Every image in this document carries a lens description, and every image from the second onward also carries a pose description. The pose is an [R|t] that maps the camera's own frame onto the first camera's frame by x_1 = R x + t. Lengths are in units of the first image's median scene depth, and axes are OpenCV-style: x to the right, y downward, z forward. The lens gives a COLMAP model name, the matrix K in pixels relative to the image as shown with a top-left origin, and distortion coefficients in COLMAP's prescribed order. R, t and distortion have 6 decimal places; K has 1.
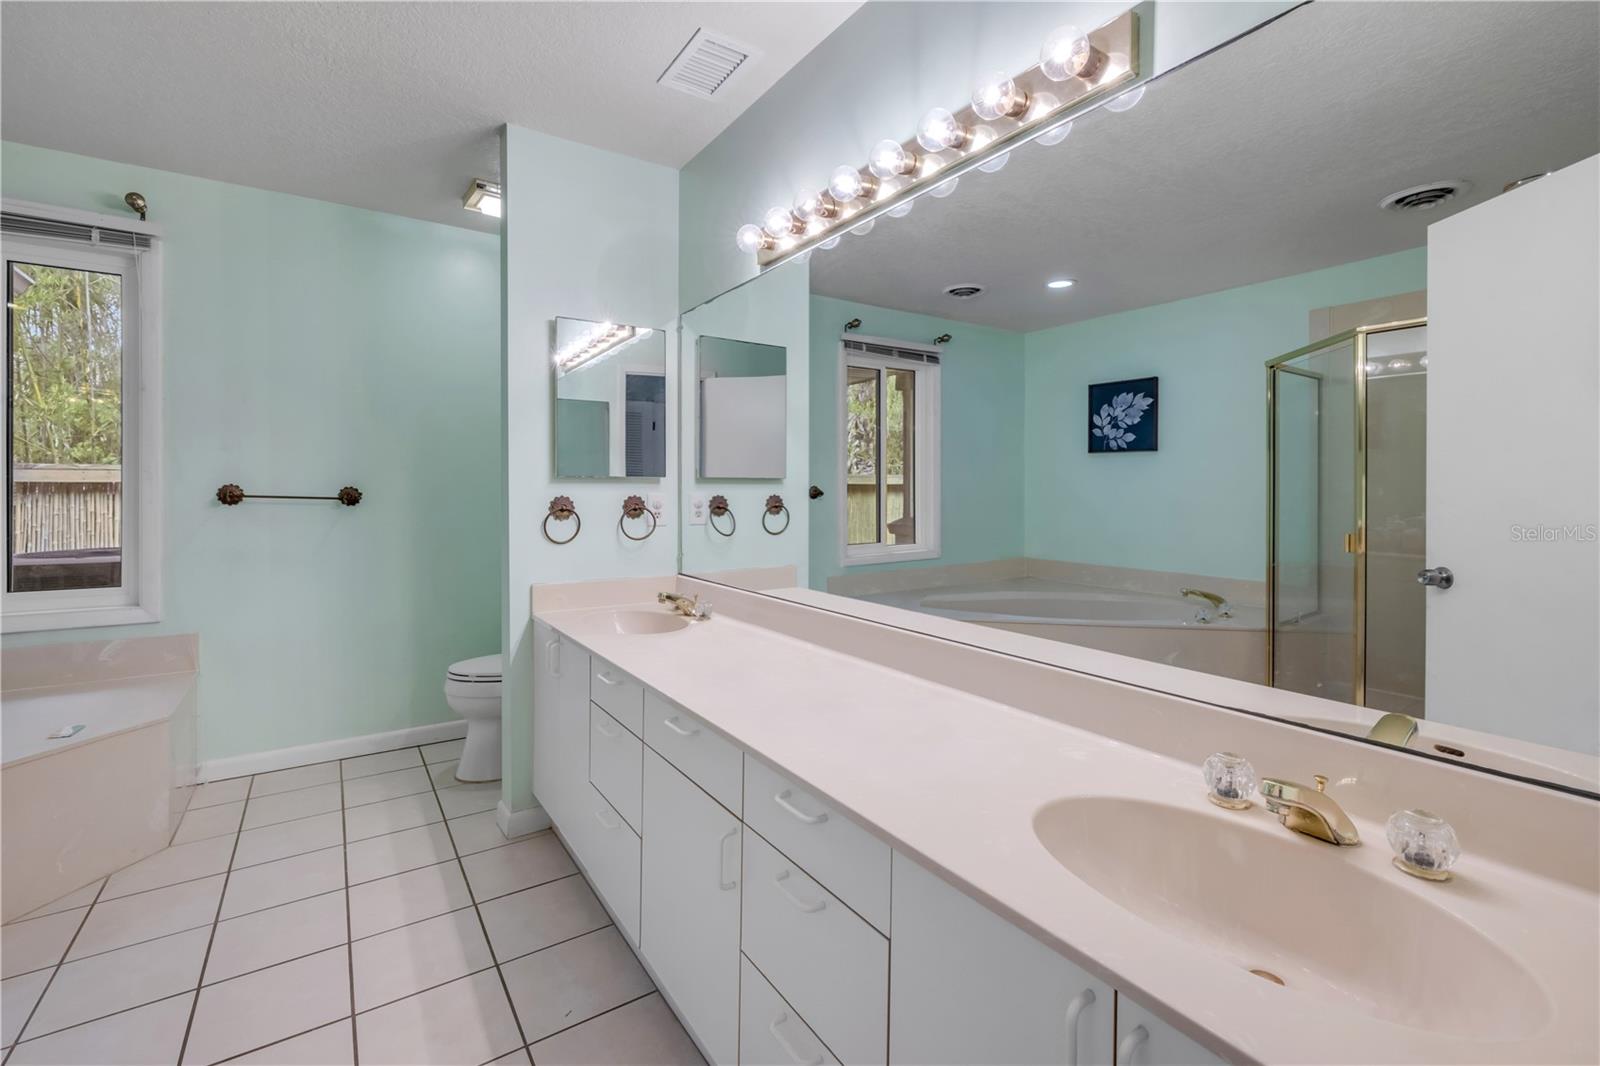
lens RADIAL K [[695.8, 0, 795.0], [0, 695.8, 508.3], [0, 0, 1]] dist [0.001846, 0.000226]
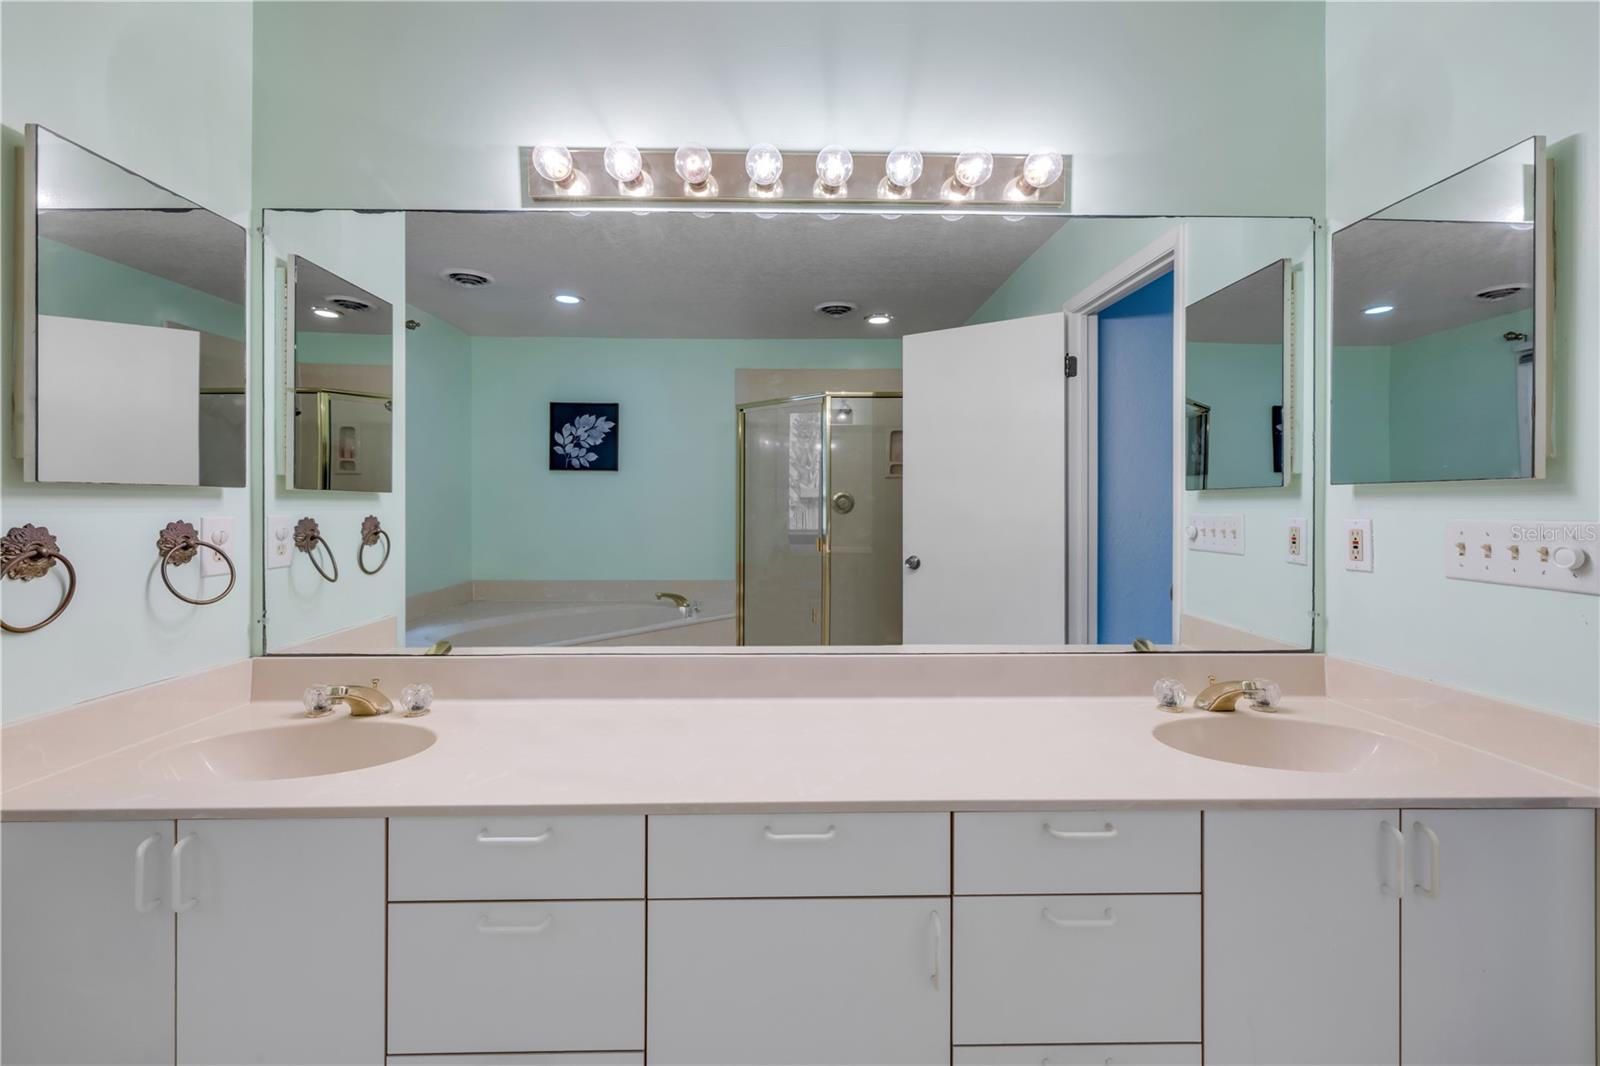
lens RADIAL K [[681.0, 0, 793.0], [0, 681.0, 510.4], [0, 0, 1]] dist [-0.000299, -0.000039]
pose [[0.536421, -0.007940, 0.843913, -0.238088], [0.024247, 0.999688, -0.006006, -0.006777], [-0.843602, 0.023684, 0.536446, 0.189973]]
